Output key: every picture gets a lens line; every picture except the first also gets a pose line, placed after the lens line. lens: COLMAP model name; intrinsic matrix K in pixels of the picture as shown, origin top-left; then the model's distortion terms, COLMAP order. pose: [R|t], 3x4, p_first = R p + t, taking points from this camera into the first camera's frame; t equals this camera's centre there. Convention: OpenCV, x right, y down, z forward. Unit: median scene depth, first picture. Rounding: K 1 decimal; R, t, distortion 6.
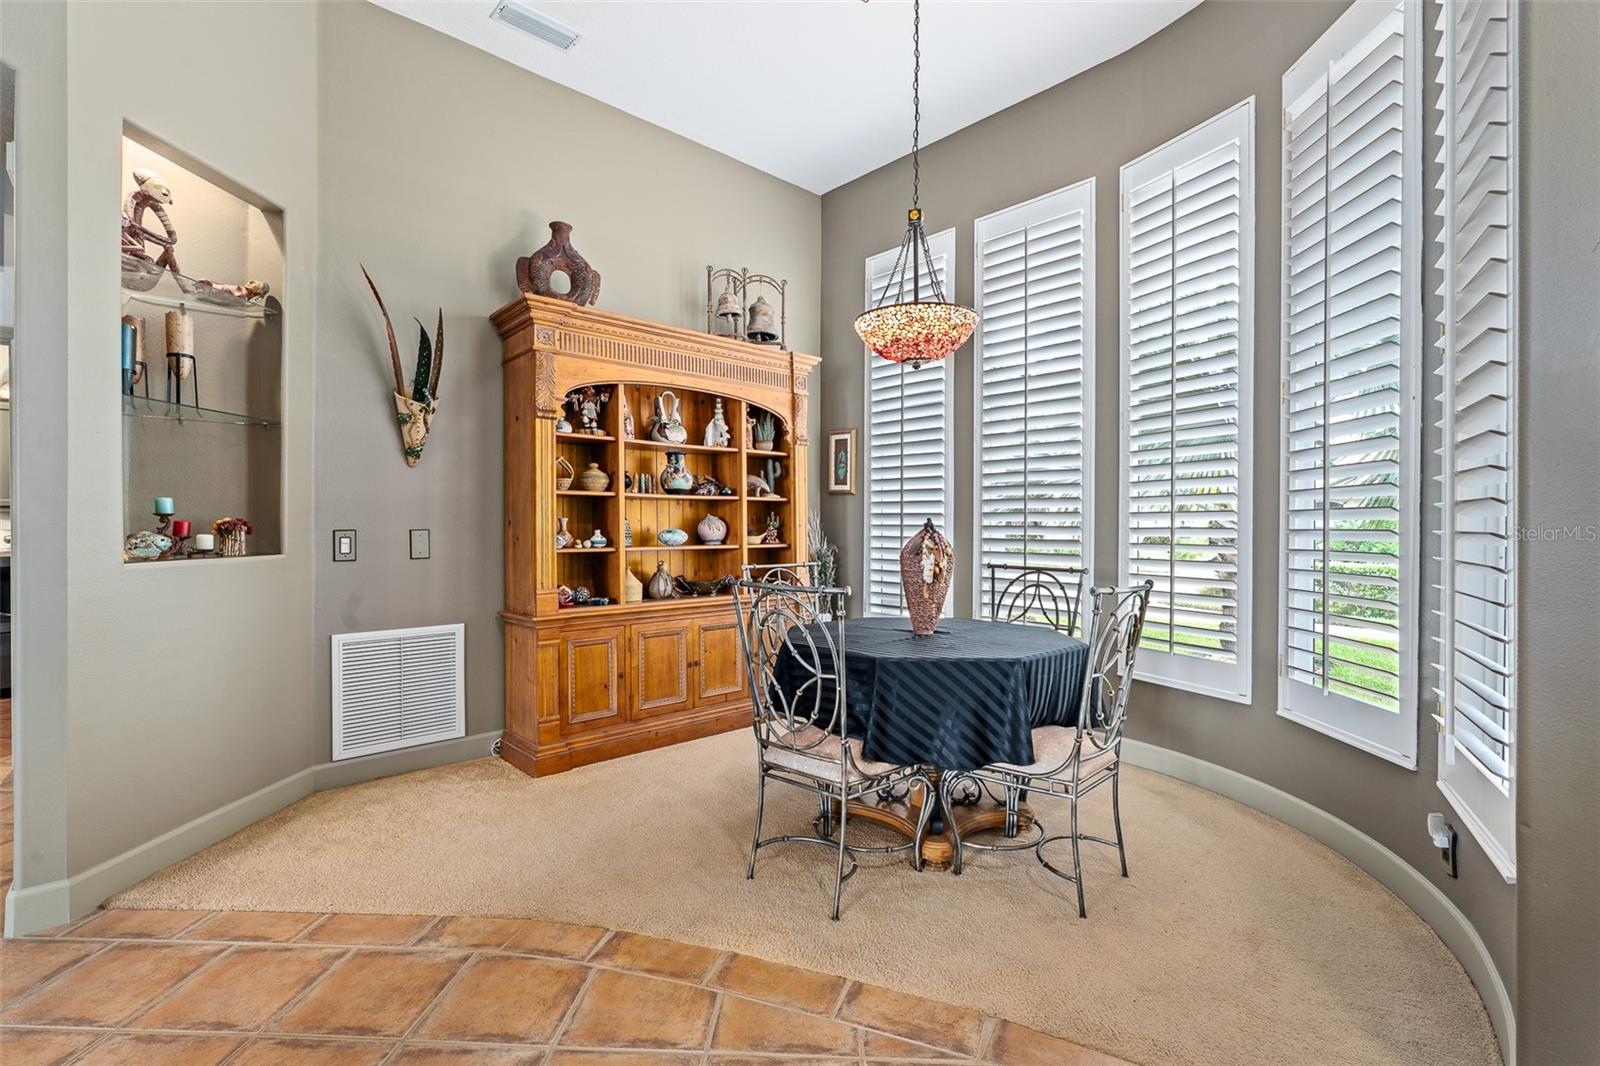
lens RADIAL K [[719.8, 0, 800.4], [0, 719.8, 530.1], [0, 0, 1]] dist [-0.005398, 0.001907]
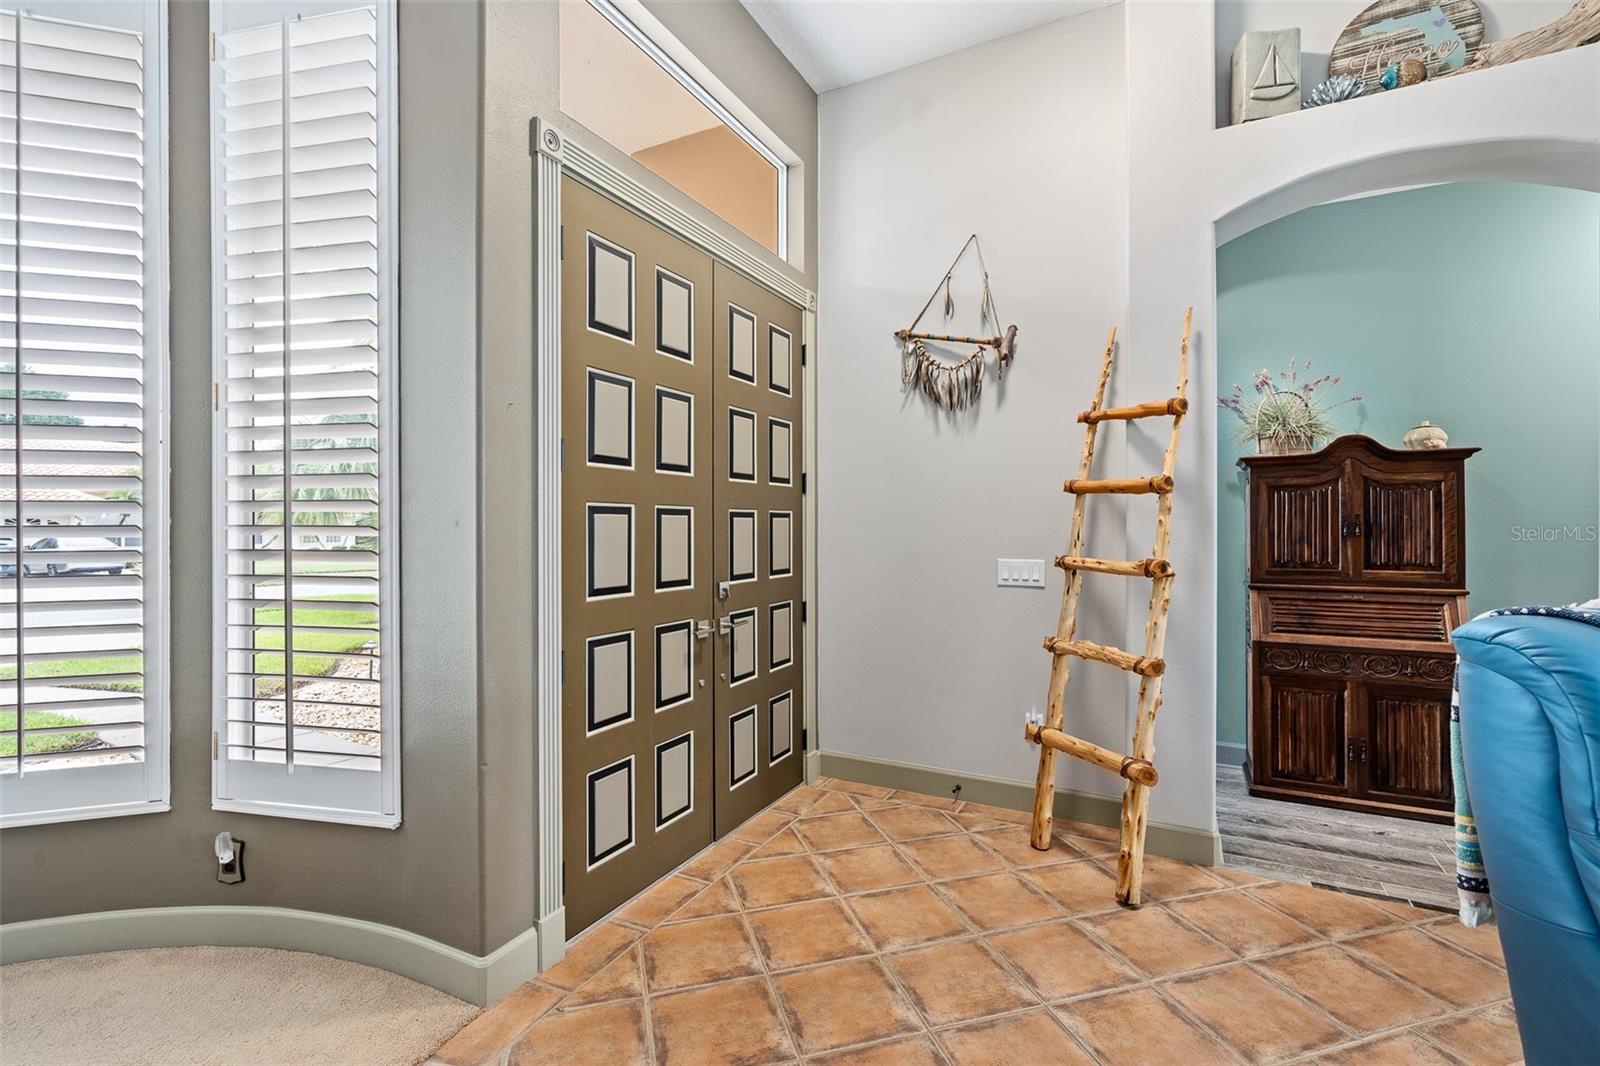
lens RADIAL K [[717.3, 0, 801.2], [0, 717.3, 527.4], [0, 0, 1]] dist [-0.005883, 0.001577]
pose [[-0.342286, -0.005290, 0.939581, -0.264757], [0.006712, 0.999945, 0.008075, -0.046337], [-0.939572, 0.009070, -0.342232, 0.332520]]
